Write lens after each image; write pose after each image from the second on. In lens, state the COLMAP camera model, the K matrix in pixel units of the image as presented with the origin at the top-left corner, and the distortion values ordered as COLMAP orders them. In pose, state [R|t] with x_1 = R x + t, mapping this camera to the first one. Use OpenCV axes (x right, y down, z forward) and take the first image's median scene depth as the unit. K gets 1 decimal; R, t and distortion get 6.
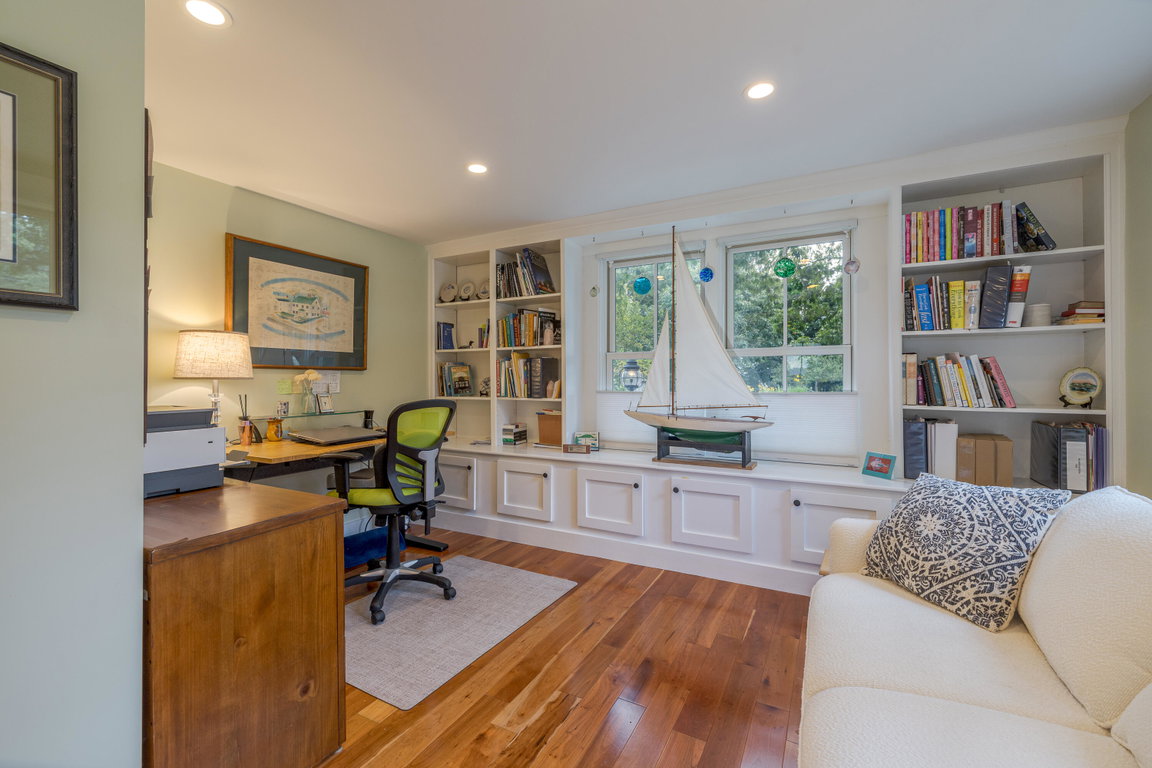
lens RADIAL K [[494.5, 0, 571.2], [0, 494.5, 379.5], [0, 0, 1]] dist [0.004471, 0.000694]
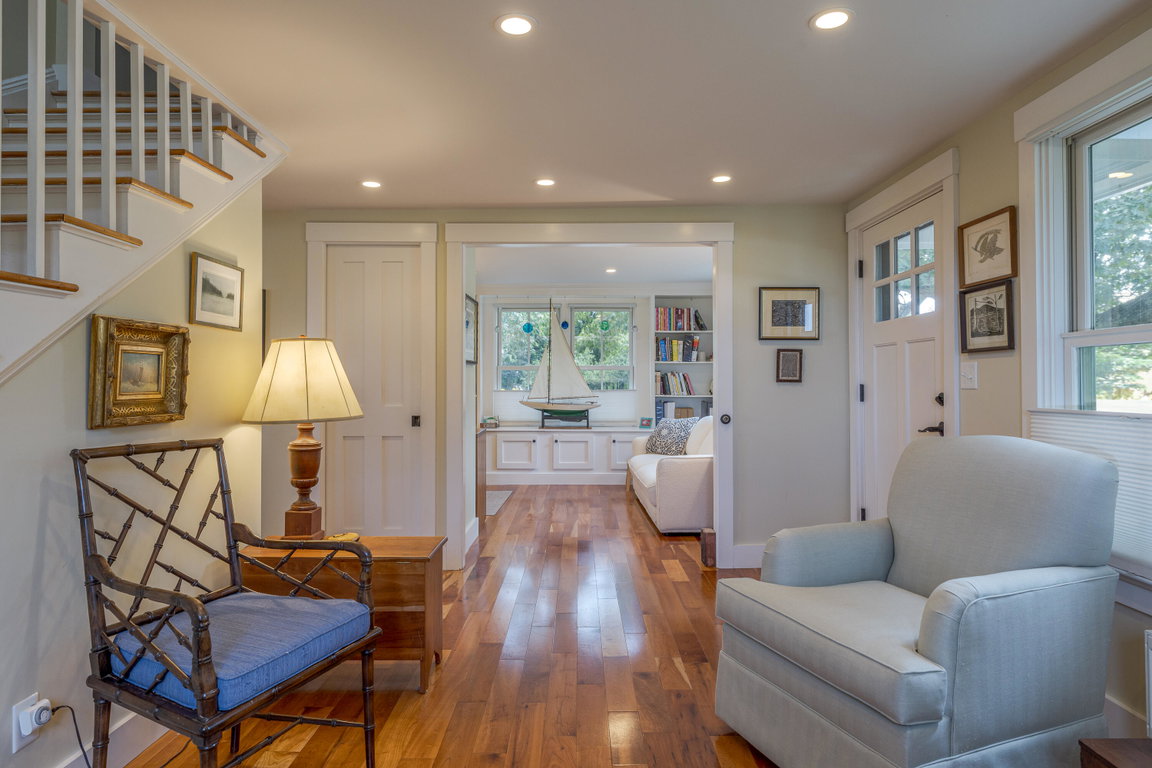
lens RADIAL K [[682.0, 0, 577.2], [0, 682.0, 374.9], [0, 0, 1]] dist [0.028829, 0.000229]
pose [[0.881355, 0.006925, 0.472404, -1.060471], [-0.002388, 0.999945, -0.010202, -0.005120], [-0.472449, 0.007863, 0.881323, -1.495305]]
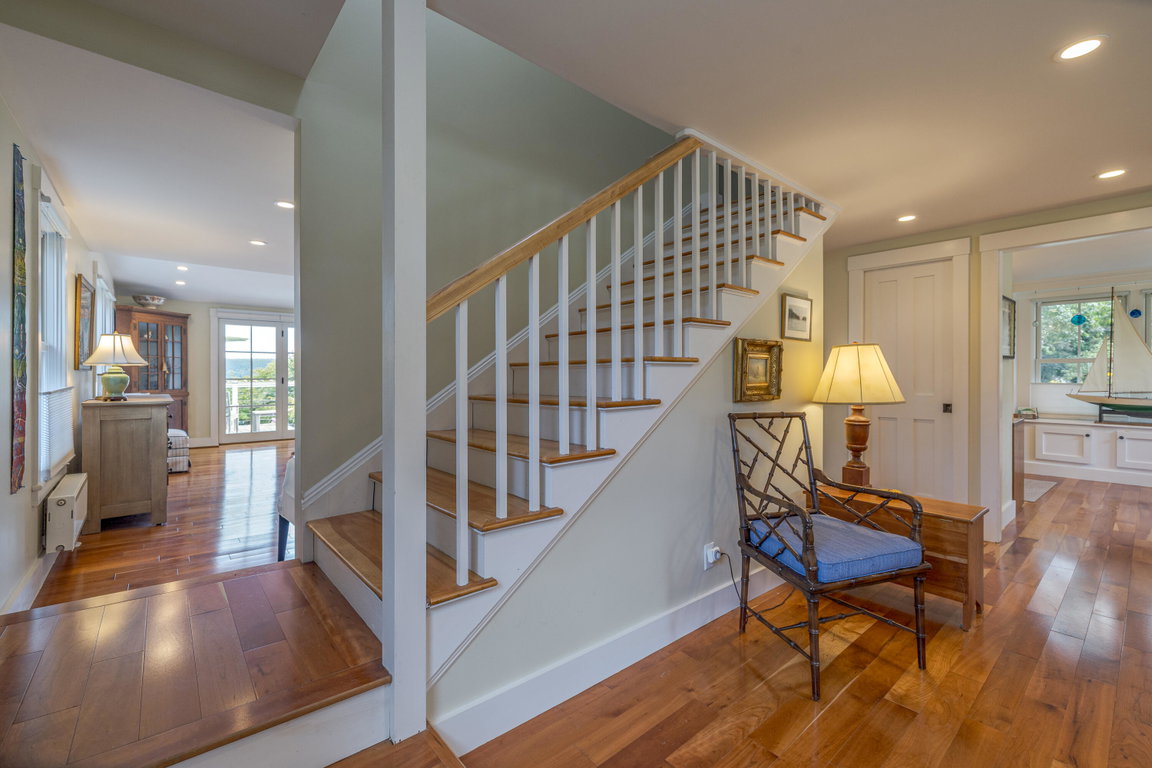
lens RADIAL K [[494.5, 0, 577.1], [0, 494.5, 375.6], [0, 0, 1]] dist [0.004471, 0.000694]
pose [[0.933372, 0.004155, -0.358887, -1.086962], [-0.002531, 0.999984, 0.004994, -0.006629], [0.358902, -0.003753, 0.933368, -1.536102]]
